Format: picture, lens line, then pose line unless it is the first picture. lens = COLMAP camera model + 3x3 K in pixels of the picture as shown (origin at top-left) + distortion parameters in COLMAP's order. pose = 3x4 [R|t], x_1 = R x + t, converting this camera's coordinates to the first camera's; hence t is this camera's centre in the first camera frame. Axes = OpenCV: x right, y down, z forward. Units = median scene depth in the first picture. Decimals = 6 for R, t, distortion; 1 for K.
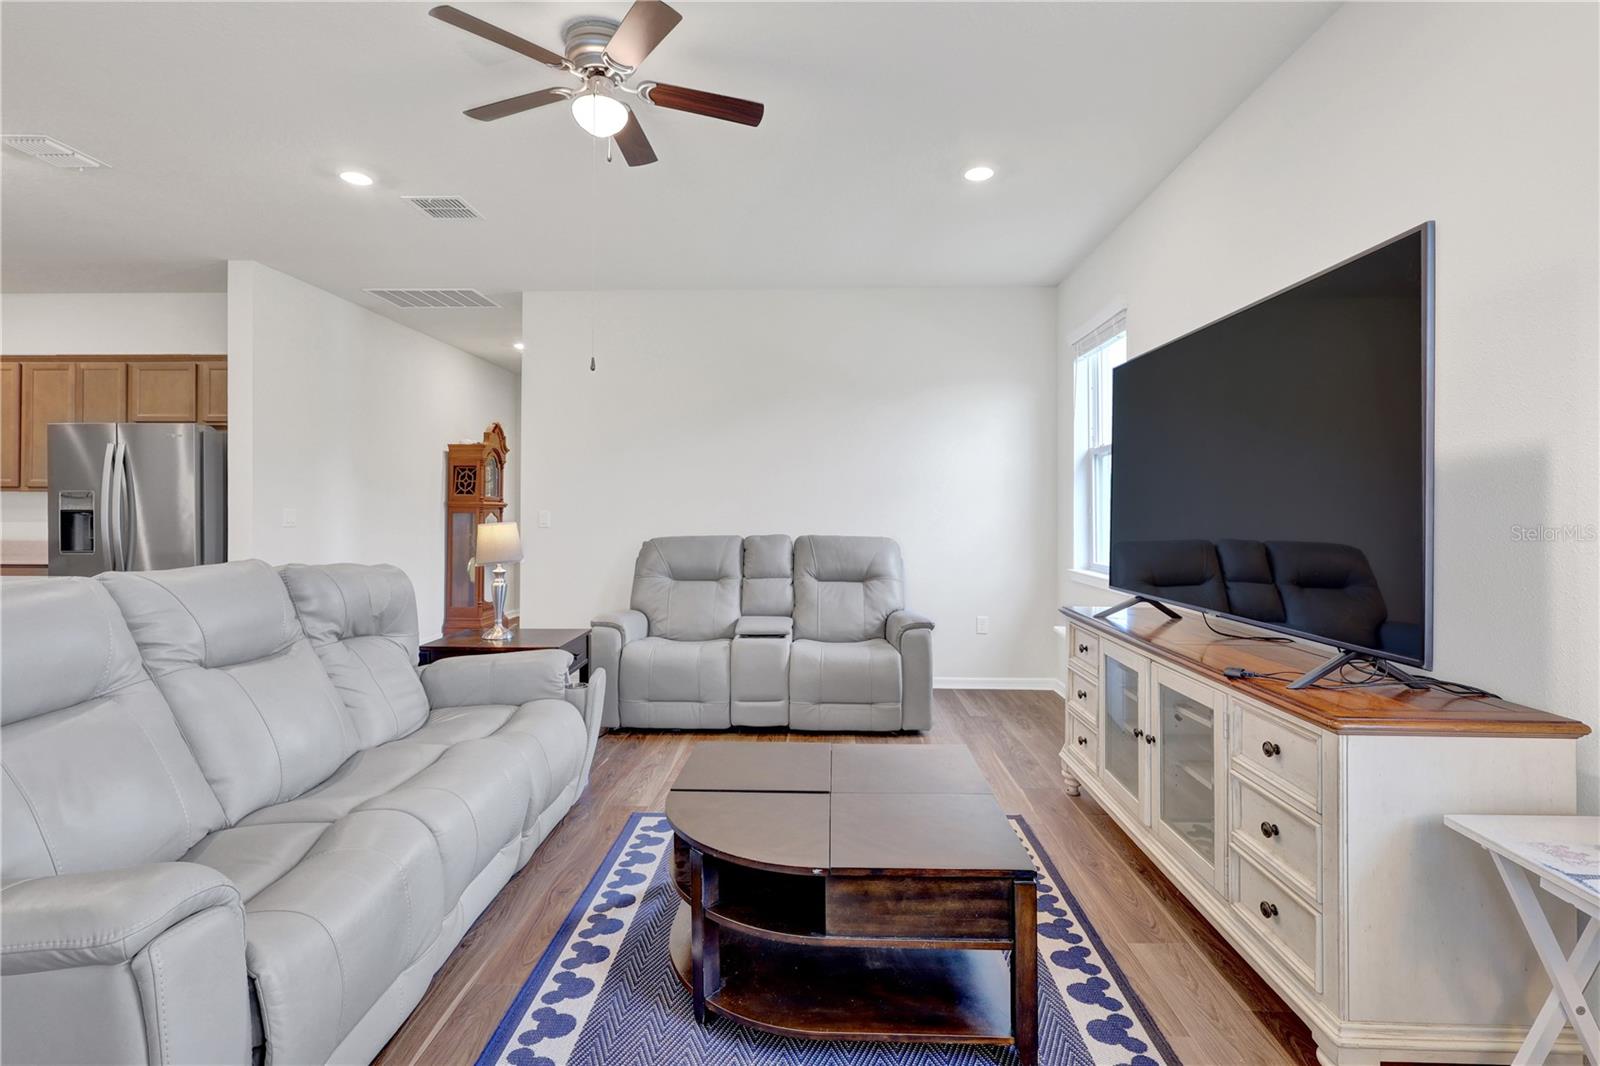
lens RADIAL K [[762.1, 0, 806.9], [0, 762.1, 511.4], [0, 0, 1]] dist [0.003891, -0.000185]
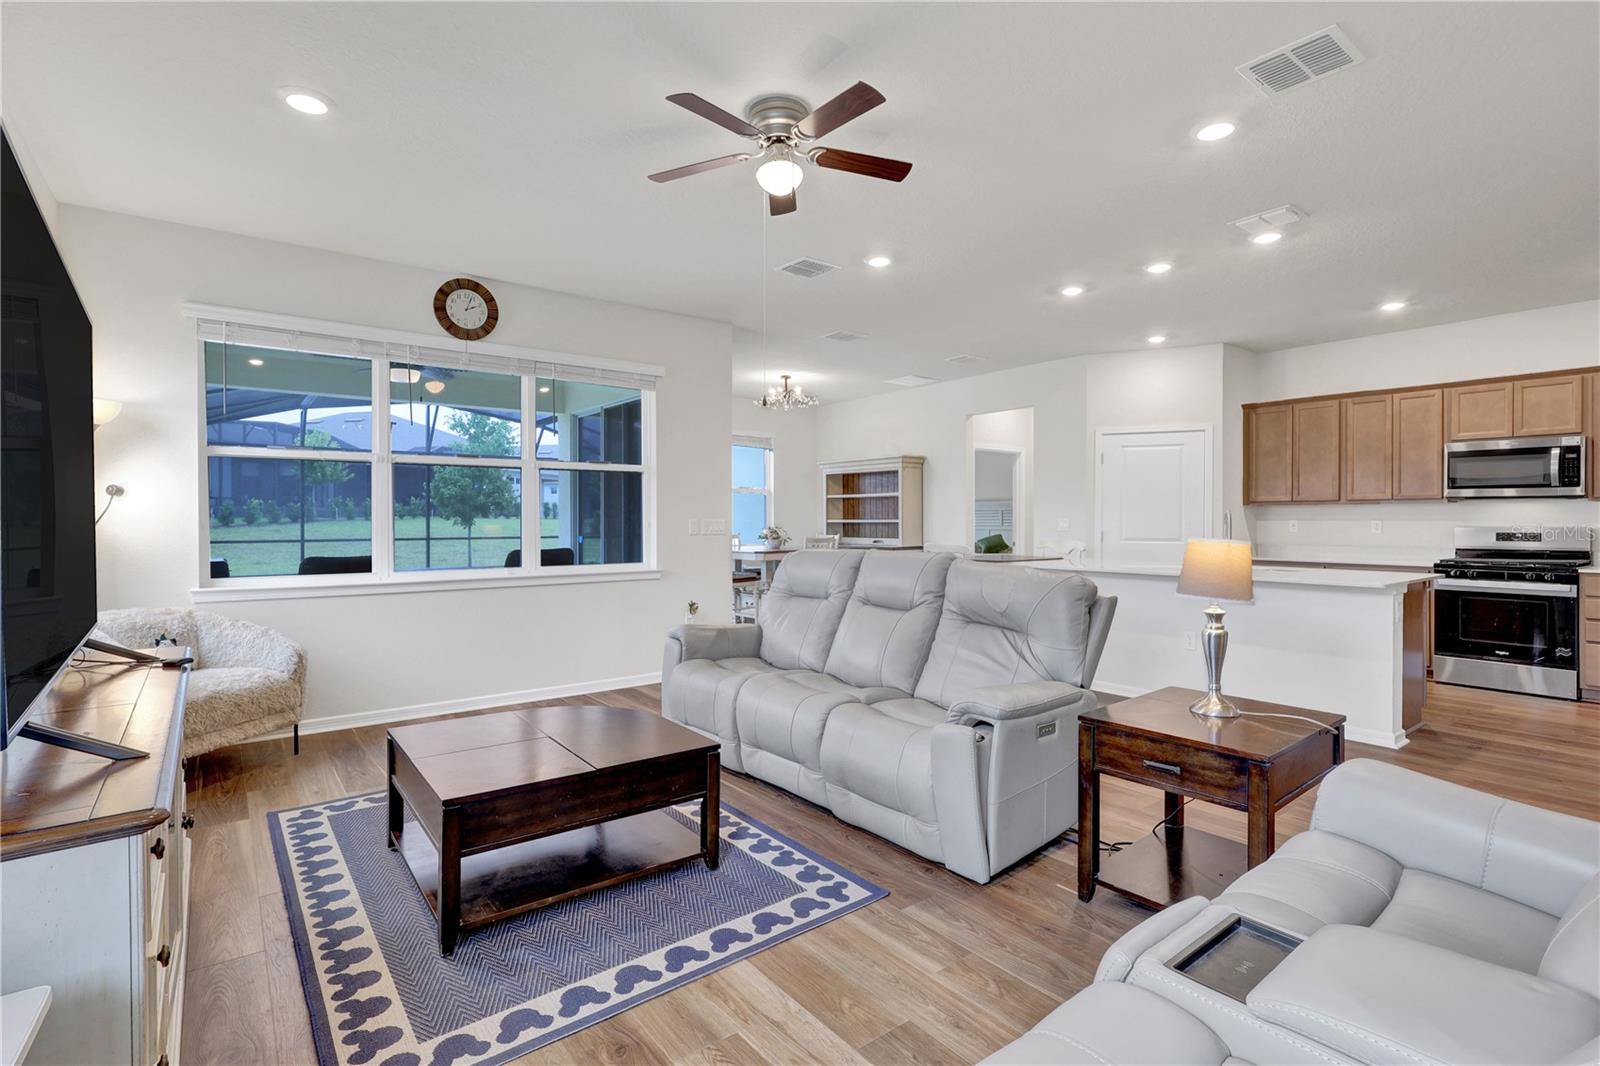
lens RADIAL K [[762.1, 0, 796.1], [0, 762.1, 523.3], [0, 0, 1]] dist [0.003891, -0.000185]
pose [[-0.781646, 0.001617, -0.623720, 0.213251], [-0.002517, 0.999980, 0.005747, -0.000527], [0.623717, 0.006063, -0.781627, 0.948502]]
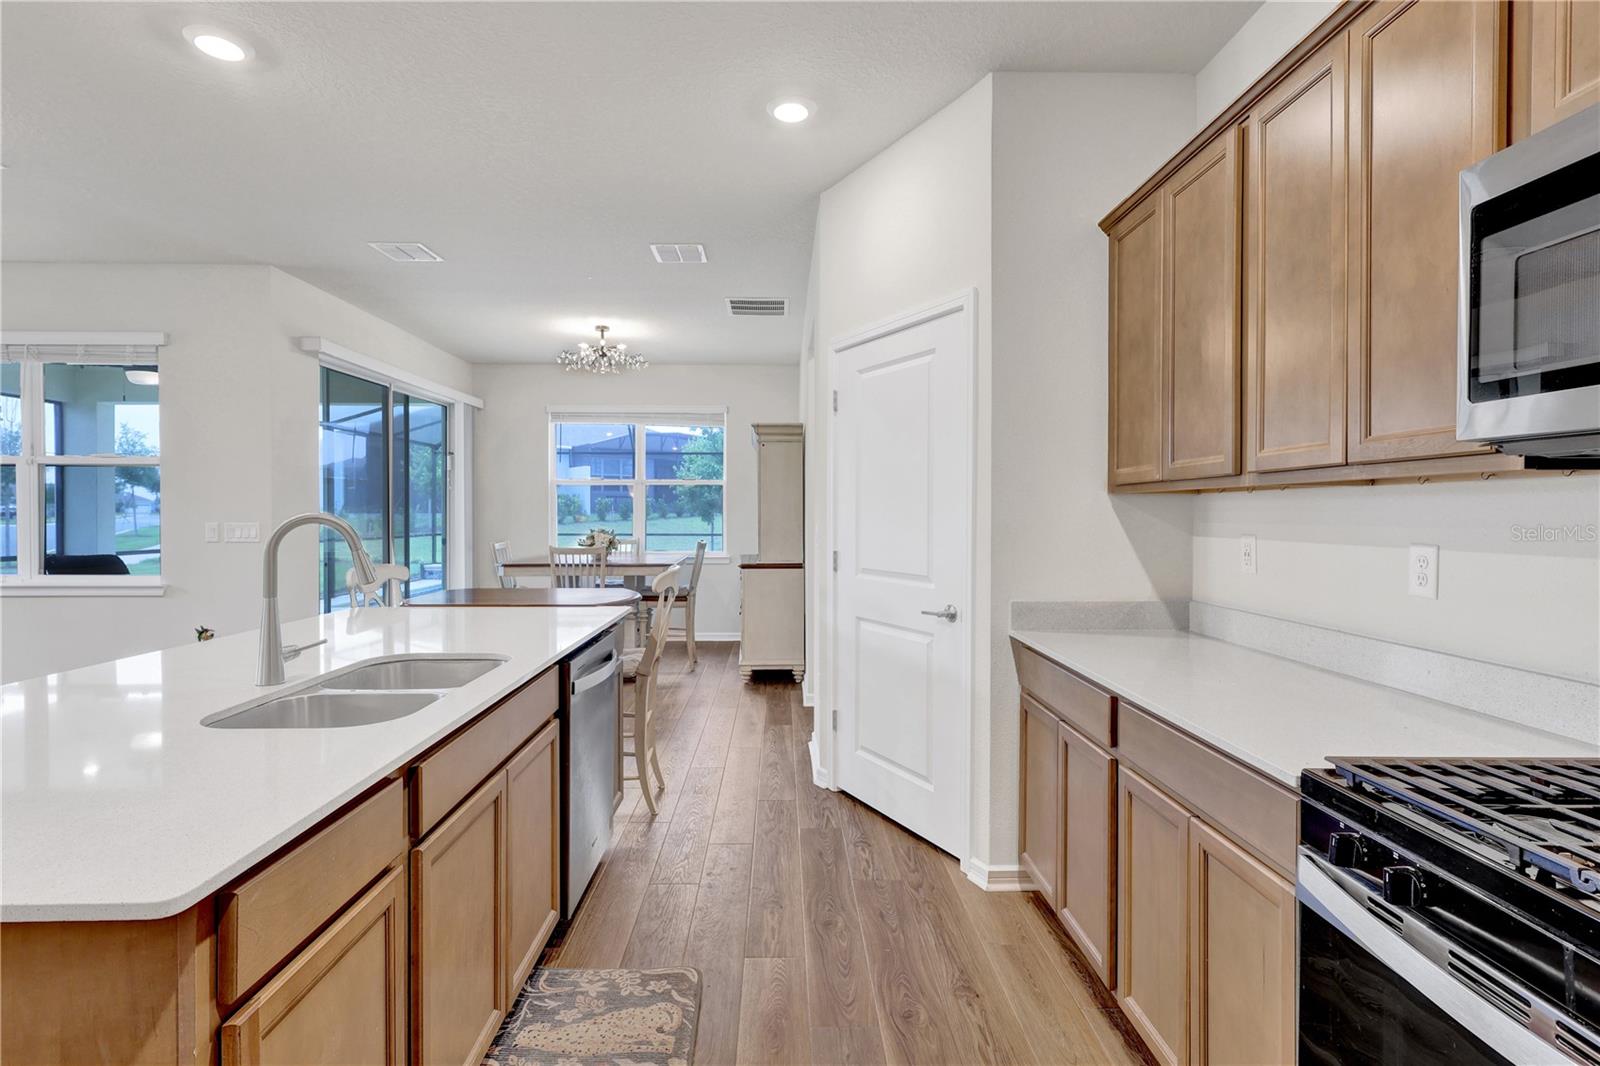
lens RADIAL K [[762.1, 0, 789.6], [0, 762.1, 522.5], [0, 0, 1]] dist [0.003891, -0.000185]
pose [[-0.999311, -0.003542, -0.036936, -1.022807], [-0.004068, 0.999891, 0.014161, -0.014335], [0.036882, 0.014302, -0.999217, 0.880464]]
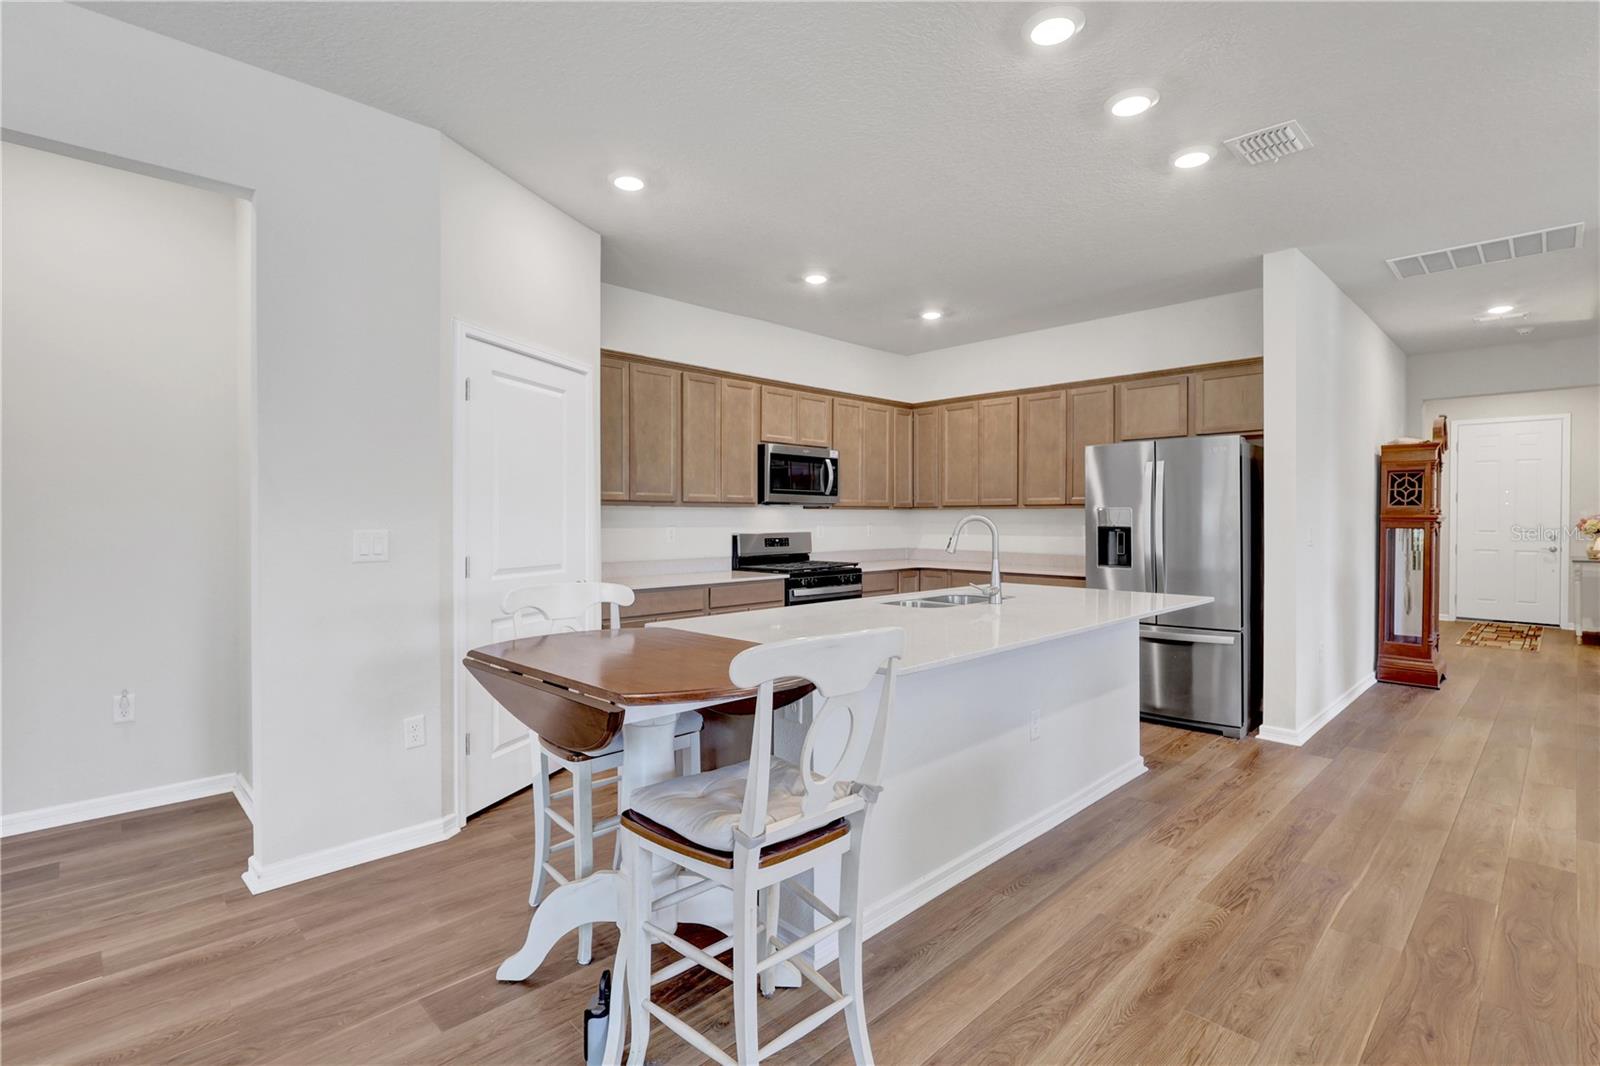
lens RADIAL K [[762.1, 0, 806.5], [0, 762.1, 522.0], [0, 0, 1]] dist [0.003891, -0.000185]
pose [[0.722951, 0.000175, -0.690899, -0.475712], [0.000289, 1.000000, 0.000555, -0.007657], [0.690899, -0.000601, 0.722951, -0.039854]]
